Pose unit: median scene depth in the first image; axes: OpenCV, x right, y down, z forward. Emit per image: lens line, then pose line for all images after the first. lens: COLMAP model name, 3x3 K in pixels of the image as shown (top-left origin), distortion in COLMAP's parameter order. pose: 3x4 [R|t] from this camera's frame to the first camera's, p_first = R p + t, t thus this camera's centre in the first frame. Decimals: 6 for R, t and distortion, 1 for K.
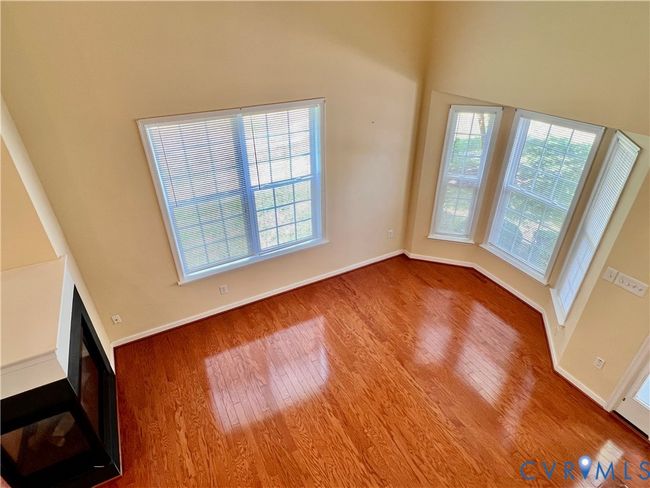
lens RADIAL K [[371.8, 0, 322.4], [0, 371.8, 243.9], [0, 0, 1]] dist [-0.001291, 0.001115]
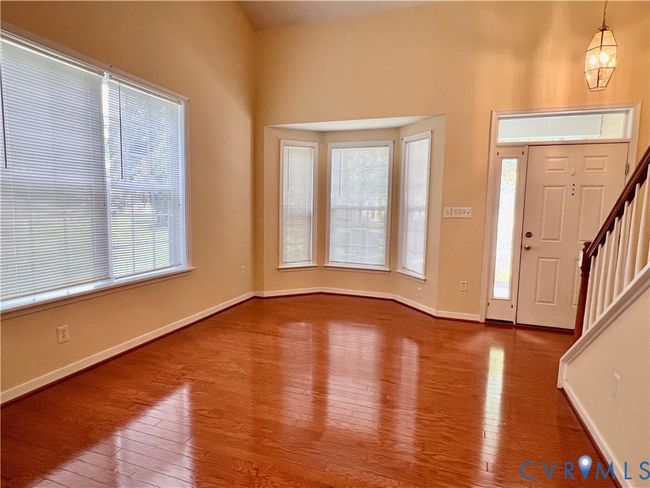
lens RADIAL K [[371.8, 0, 322.6], [0, 371.8, 244.4], [0, 0, 1]] dist [-0.001291, 0.001115]
pose [[0.732847, -0.040674, 0.679176, -0.364392], [0.333379, 0.891641, -0.306325, 0.322375], [-0.593122, 0.450913, 0.666996, 0.279637]]
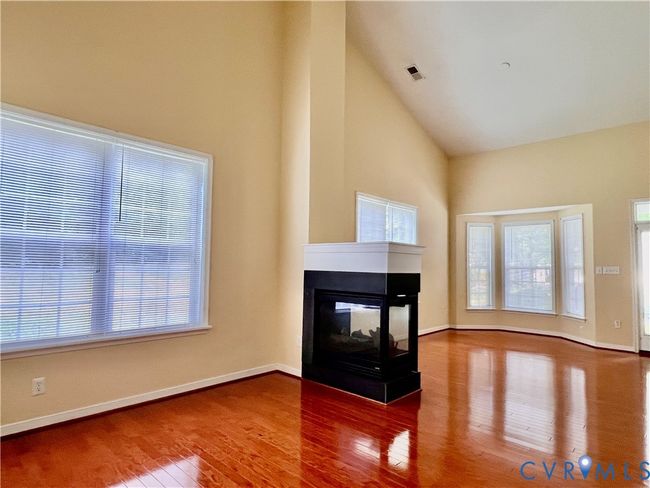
lens RADIAL K [[371.8, 0, 326.9], [0, 371.8, 244.3], [0, 0, 1]] dist [-0.001291, 0.001115]
pose [[0.939291, 0.047391, 0.339833, -0.871819], [0.156224, 0.822737, -0.546533, 0.570683], [-0.305494, 0.566443, 0.765386, -0.098563]]
